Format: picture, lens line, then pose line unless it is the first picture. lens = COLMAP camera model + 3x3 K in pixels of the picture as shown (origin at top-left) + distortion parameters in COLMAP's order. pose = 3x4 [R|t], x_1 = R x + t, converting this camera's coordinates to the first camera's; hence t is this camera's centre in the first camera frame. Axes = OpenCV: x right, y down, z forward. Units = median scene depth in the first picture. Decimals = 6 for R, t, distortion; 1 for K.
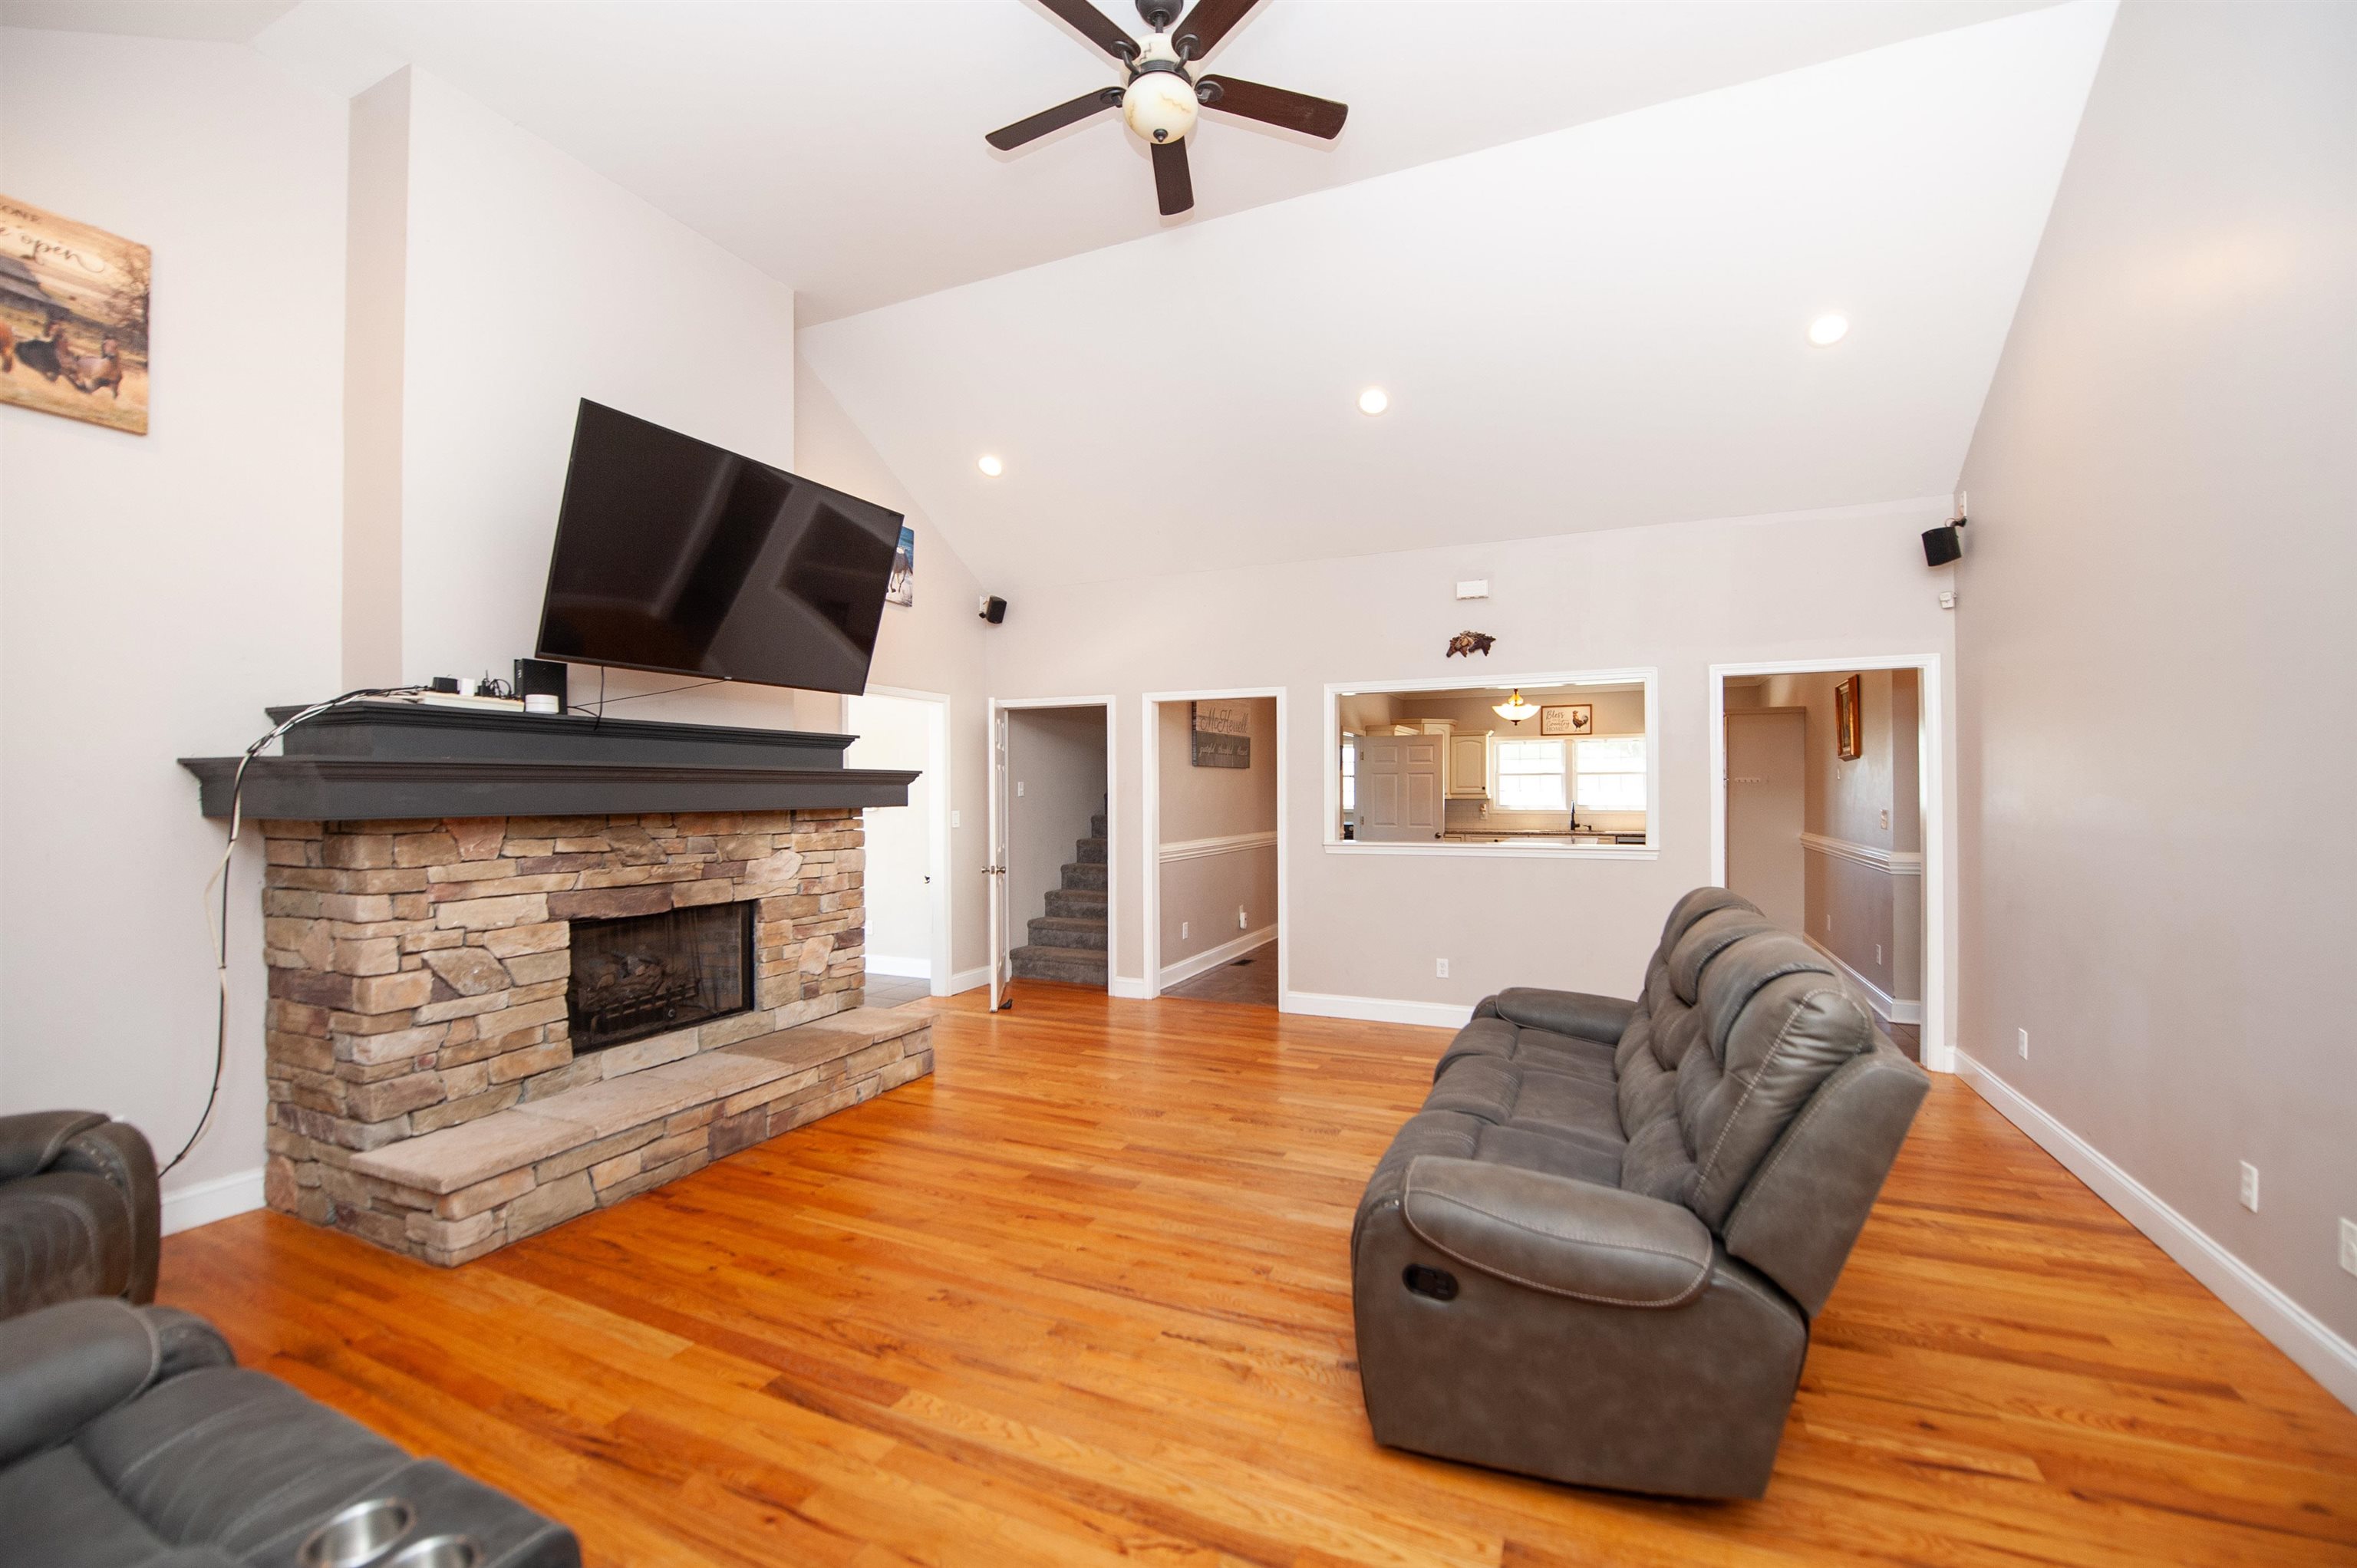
lens RADIAL K [[941.6, 0, 1188.5], [0, 941.6, 787.8], [0, 0, 1]] dist [-0.014709, -0.004058]
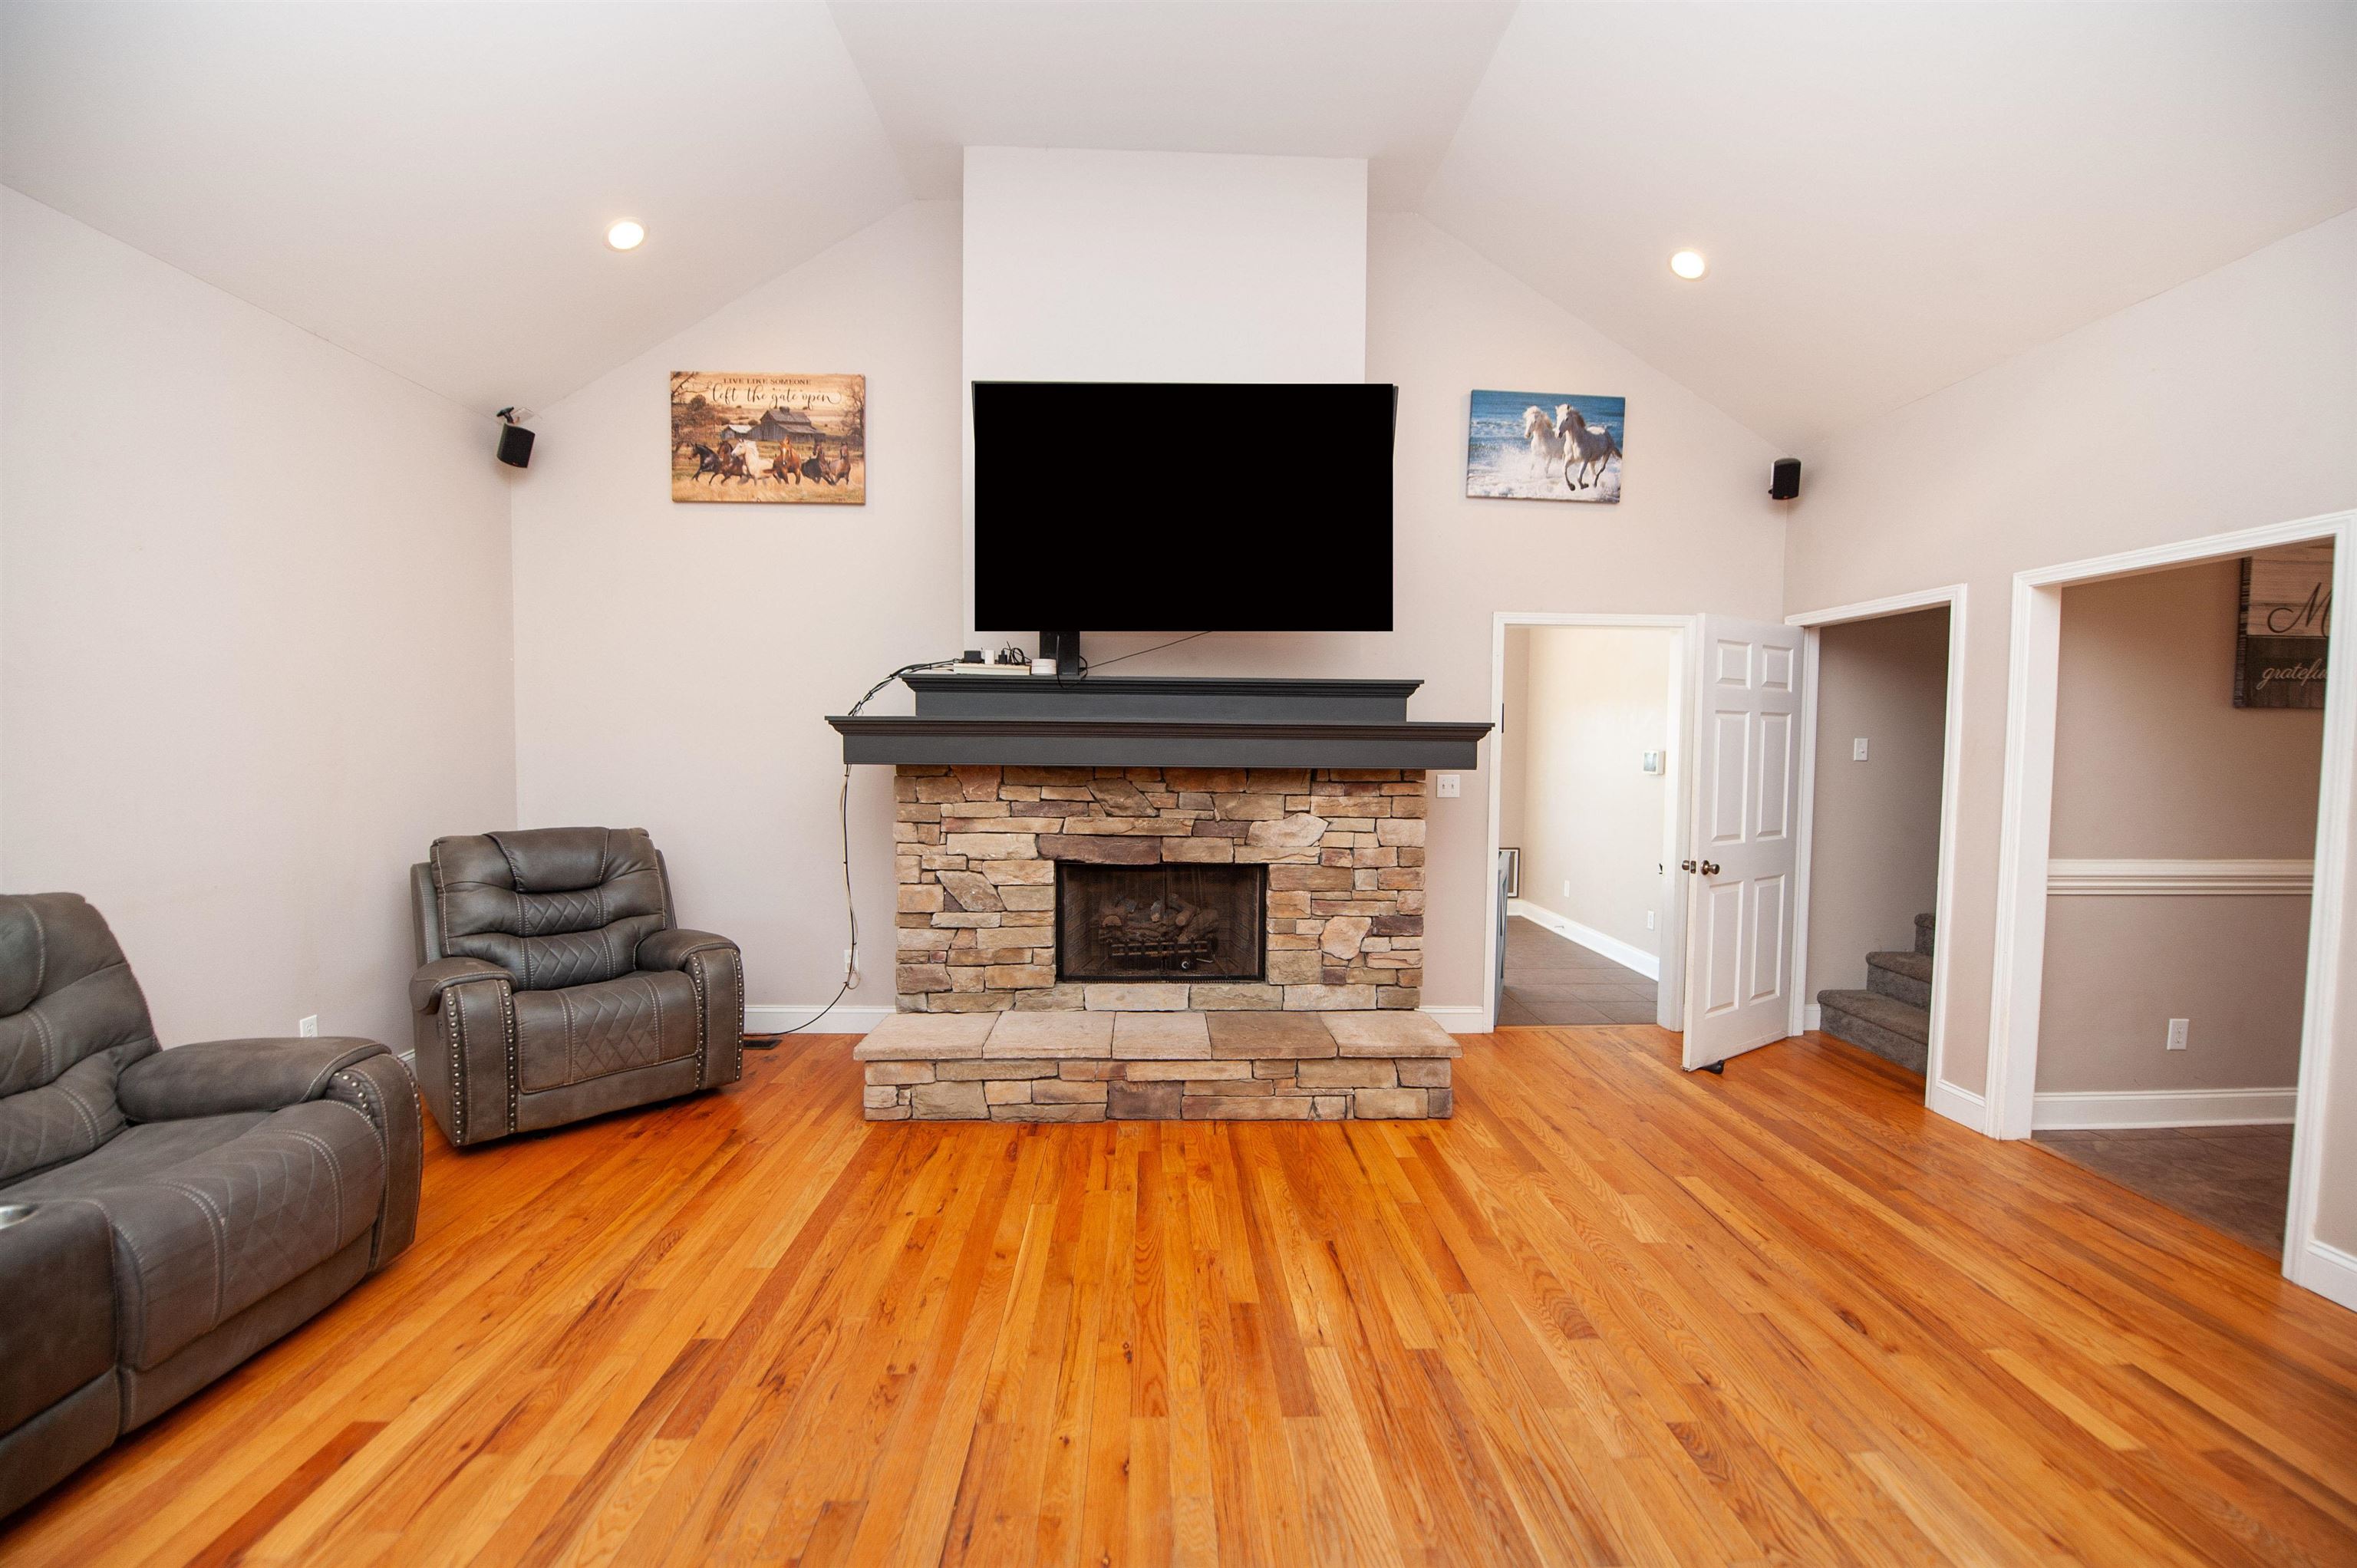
lens RADIAL K [[935.4, 0, 1189.9], [0, 935.4, 787.2], [0, 0, 1]] dist [-0.013347, -0.004841]
pose [[0.446189, 0.052231, -0.893413, 0.398761], [-0.008538, 0.998498, 0.054110, -0.007446], [0.894898, -0.016515, 0.445965, 0.642481]]
